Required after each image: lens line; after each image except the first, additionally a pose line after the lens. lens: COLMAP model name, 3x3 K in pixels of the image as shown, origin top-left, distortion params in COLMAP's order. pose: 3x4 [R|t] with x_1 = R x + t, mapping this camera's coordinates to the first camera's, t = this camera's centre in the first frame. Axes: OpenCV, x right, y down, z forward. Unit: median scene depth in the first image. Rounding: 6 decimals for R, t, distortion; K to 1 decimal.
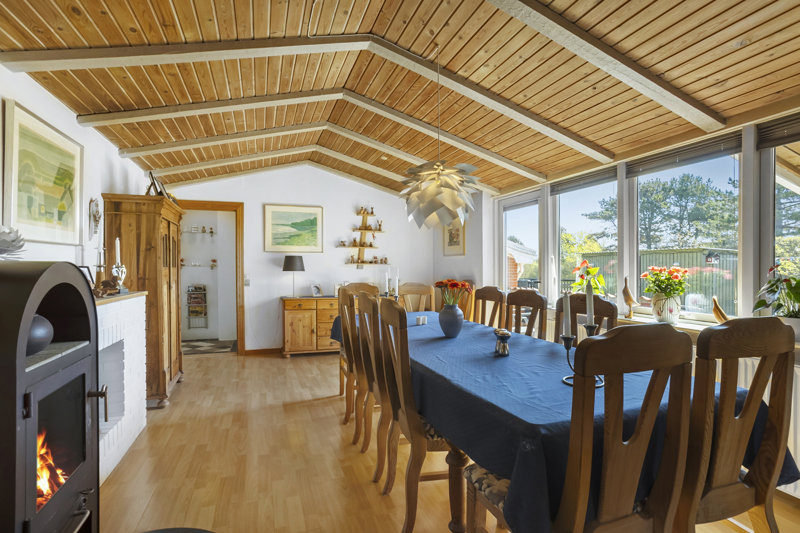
lens RADIAL K [[390.0, 0, 403.3], [0, 390.0, 273.1], [0, 0, 1]] dist [-0.044600, 0.000628]
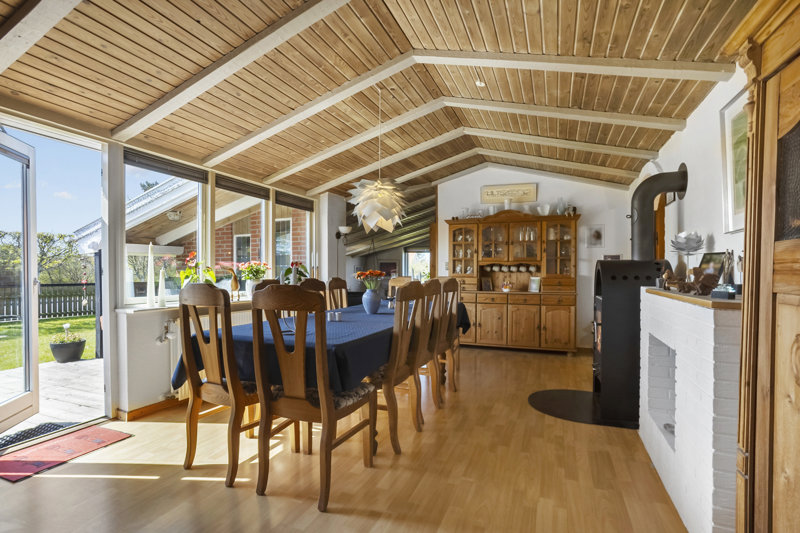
lens RADIAL K [[390.0, 0, 403.3], [0, 390.0, 273.1], [0, 0, 1]] dist [-0.044600, 0.000628]
pose [[-0.749646, -0.013550, 0.661700, -0.791598], [-0.004080, 0.999866, 0.015853, 0.008436], [-0.661826, 0.009184, -0.749601, 1.843884]]
